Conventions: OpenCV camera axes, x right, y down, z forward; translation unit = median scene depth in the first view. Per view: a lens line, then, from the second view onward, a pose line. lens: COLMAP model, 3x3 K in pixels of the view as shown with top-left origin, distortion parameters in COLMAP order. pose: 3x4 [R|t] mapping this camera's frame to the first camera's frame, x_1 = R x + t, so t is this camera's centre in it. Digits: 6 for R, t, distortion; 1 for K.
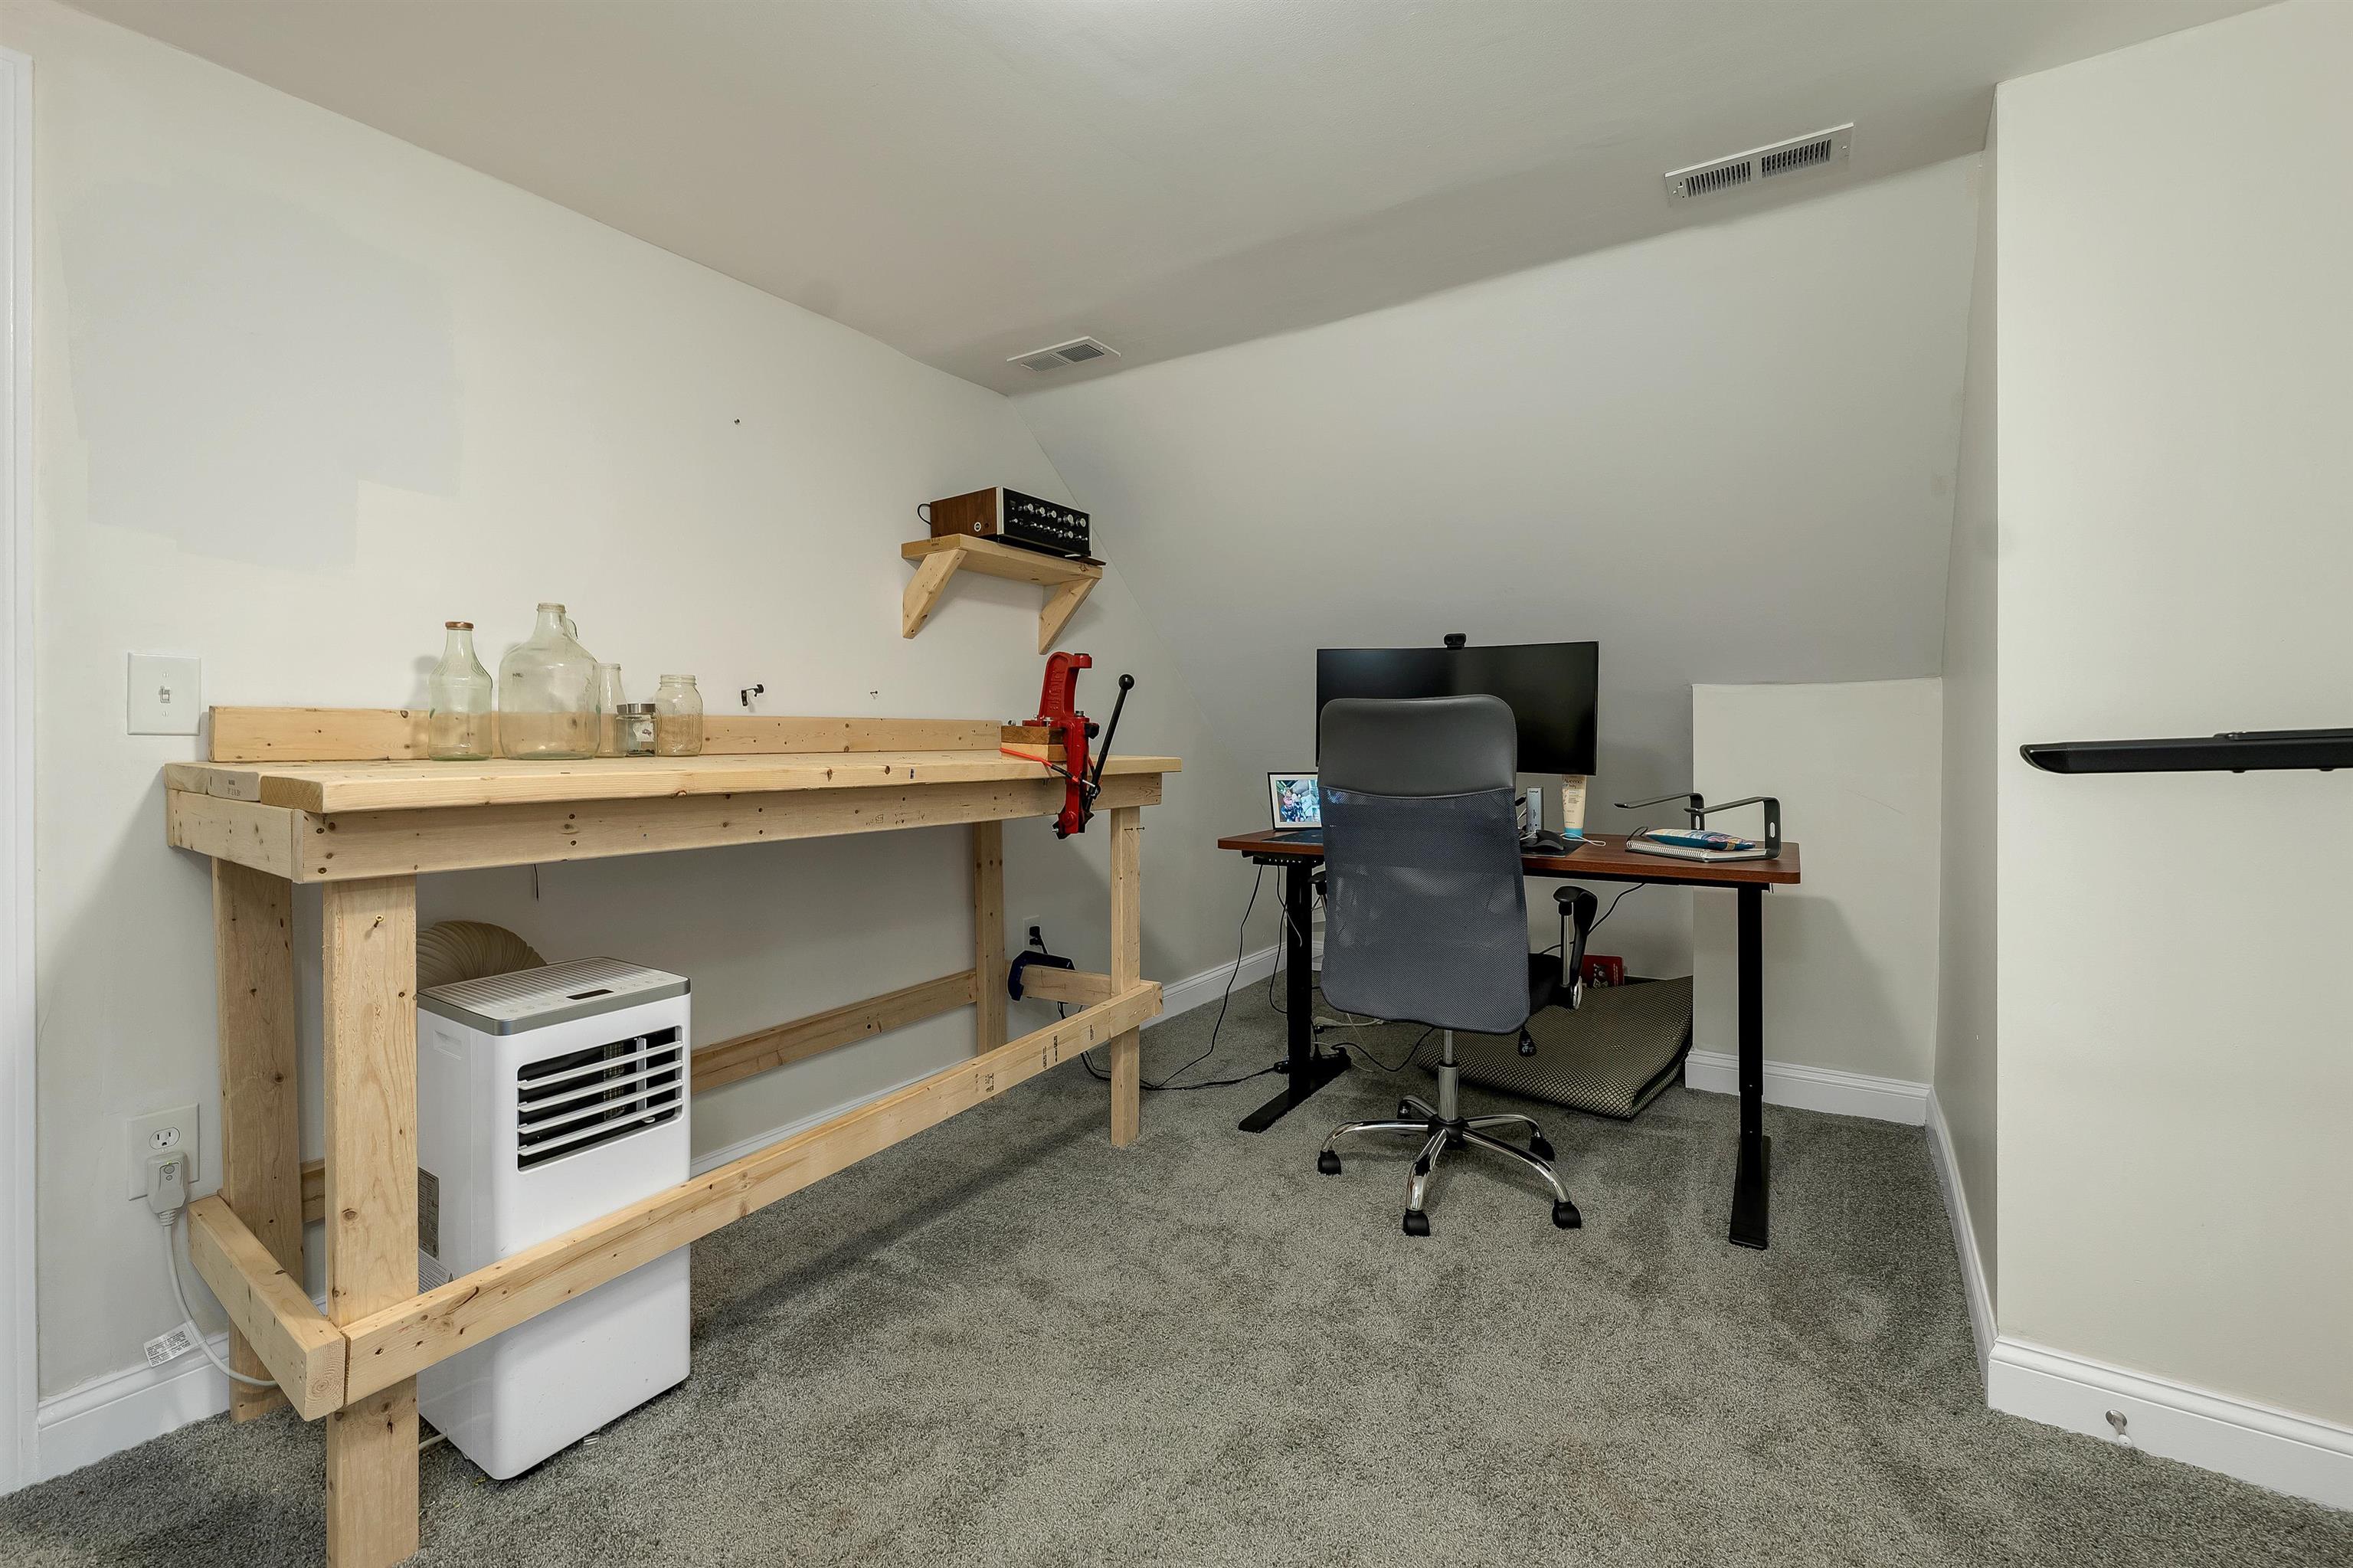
lens RADIAL K [[975.6, 0, 1180.2], [0, 975.6, 731.8], [0, 0, 1]] dist [0.000133, 0.000281]
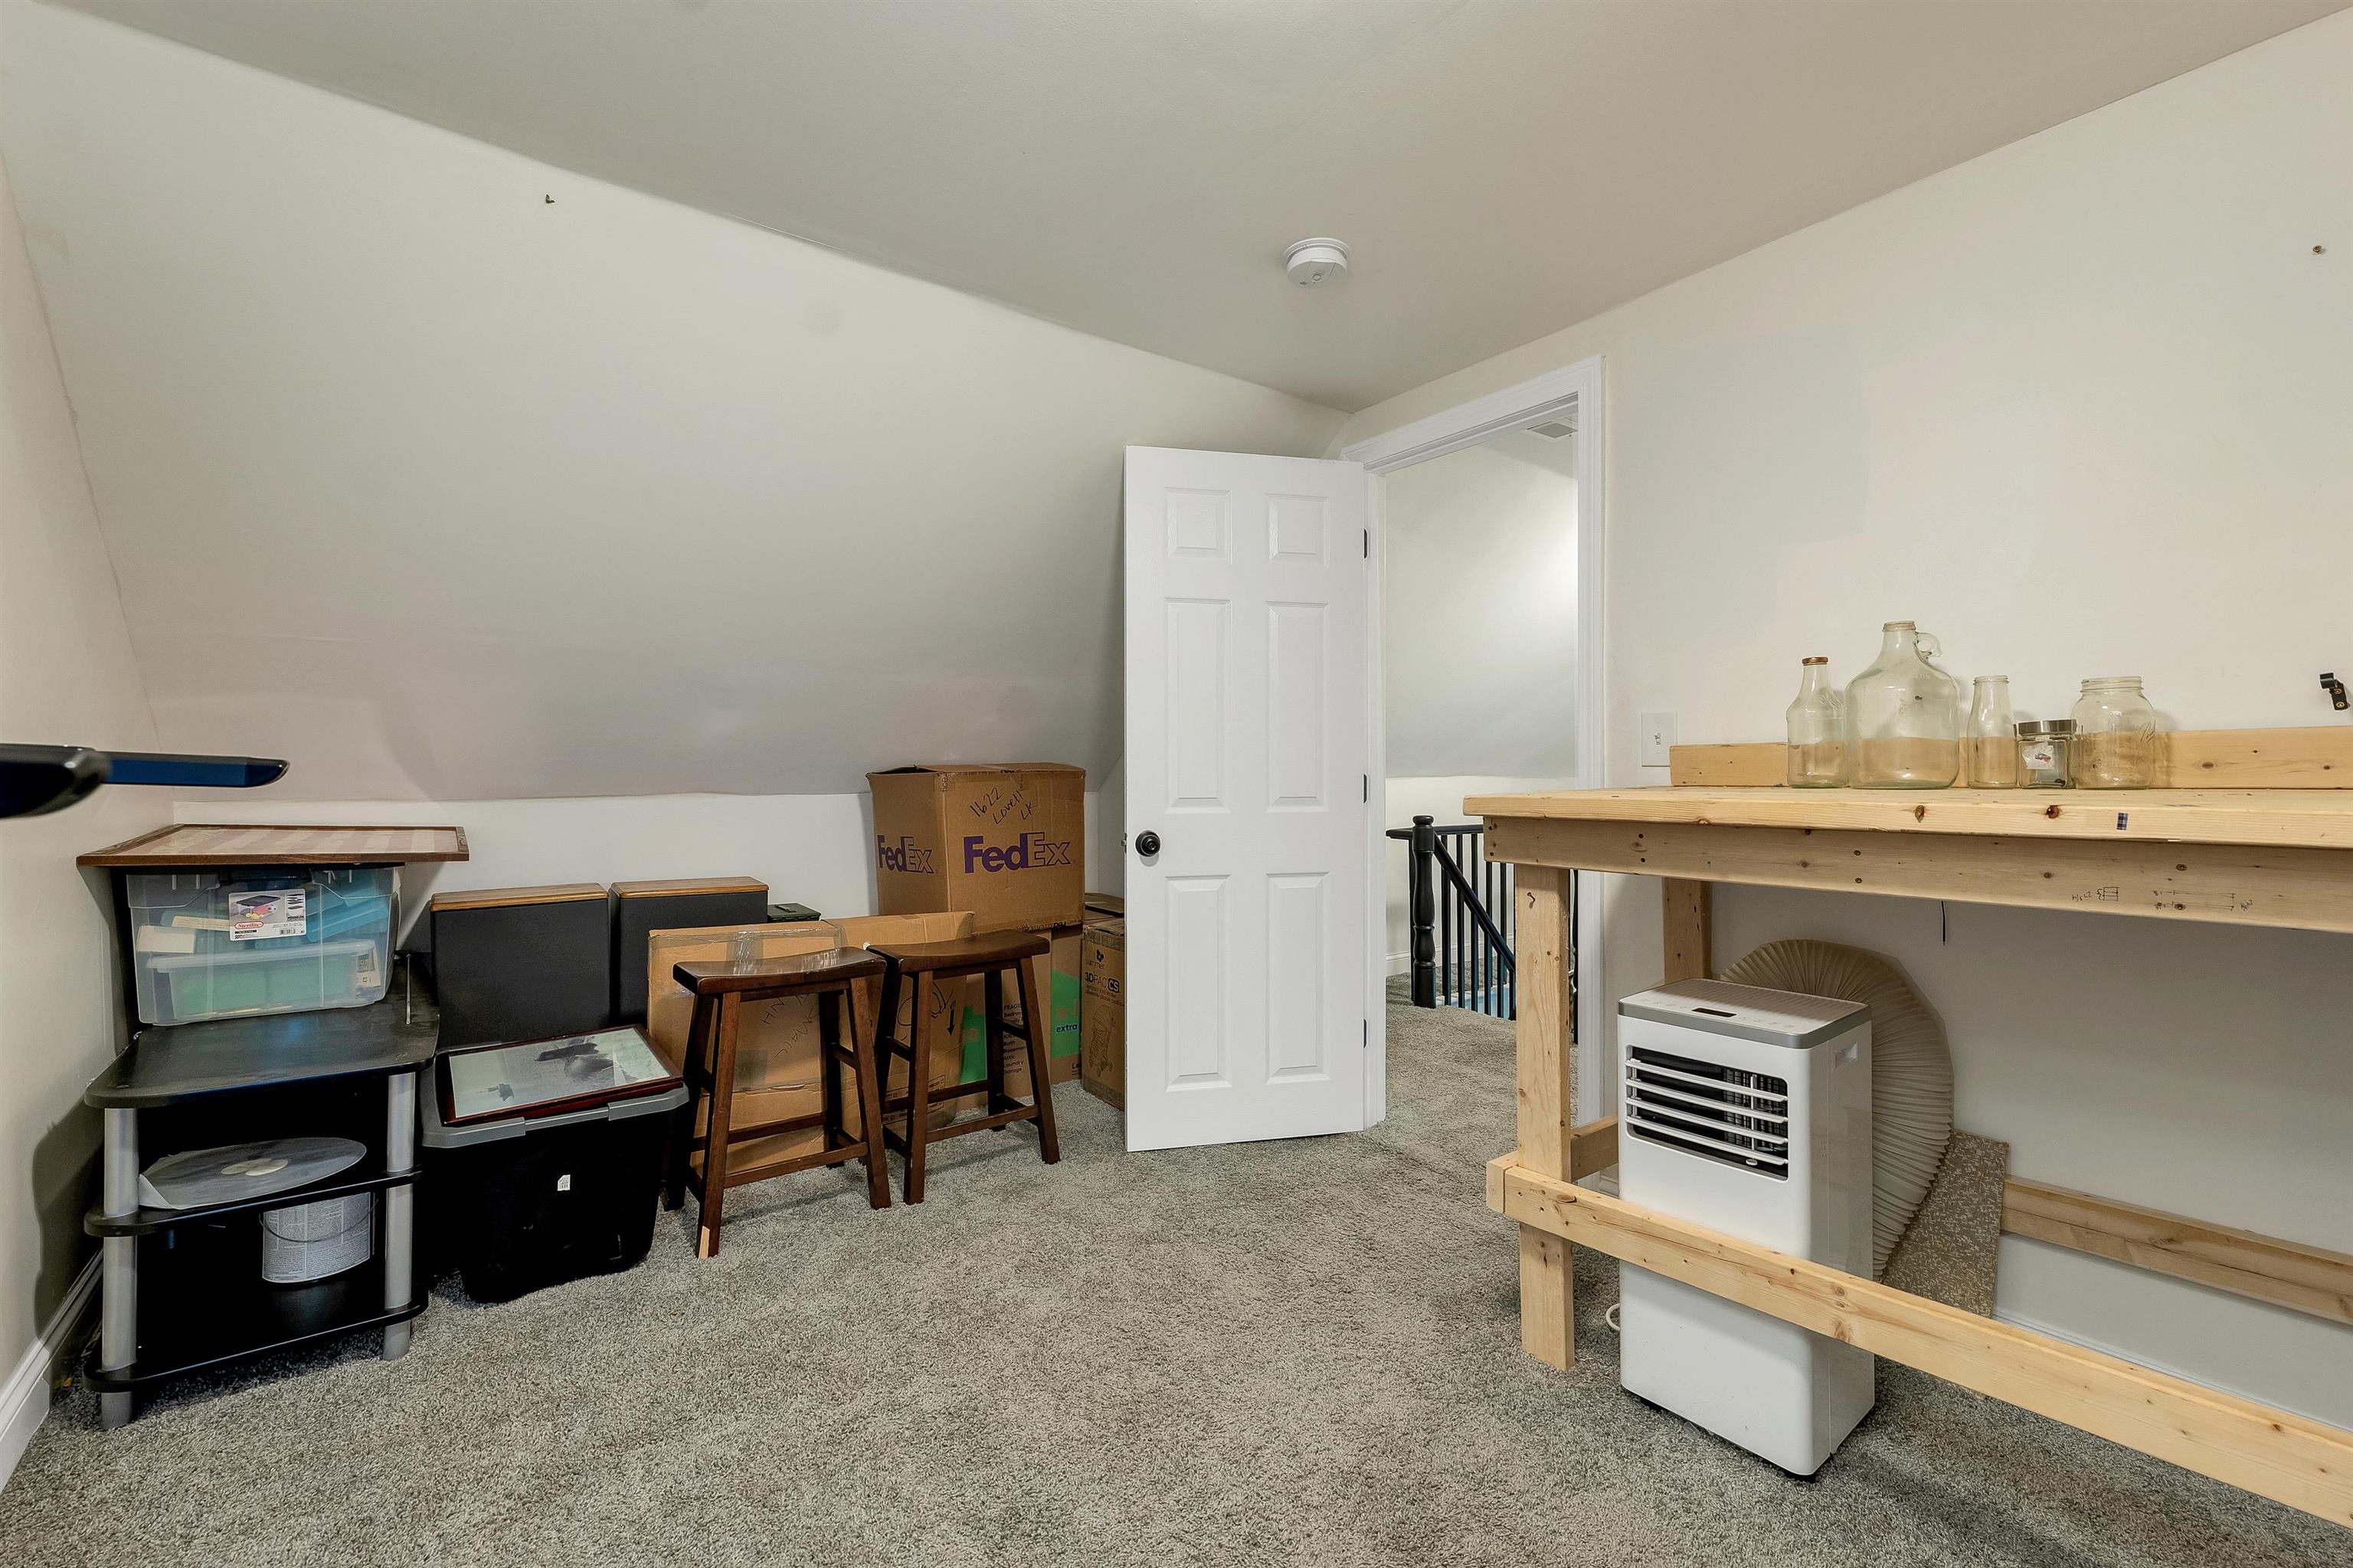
lens RADIAL K [[971.8, 0, 1181.6], [0, 971.8, 769.9], [0, 0, 1]] dist [-0.002130, 0.000046]
pose [[-0.332745, -0.005119, -0.943003, 0.528090], [0.010775, 0.999899, -0.009230, 0.013401], [0.942955, -0.013232, -0.332656, 0.764545]]
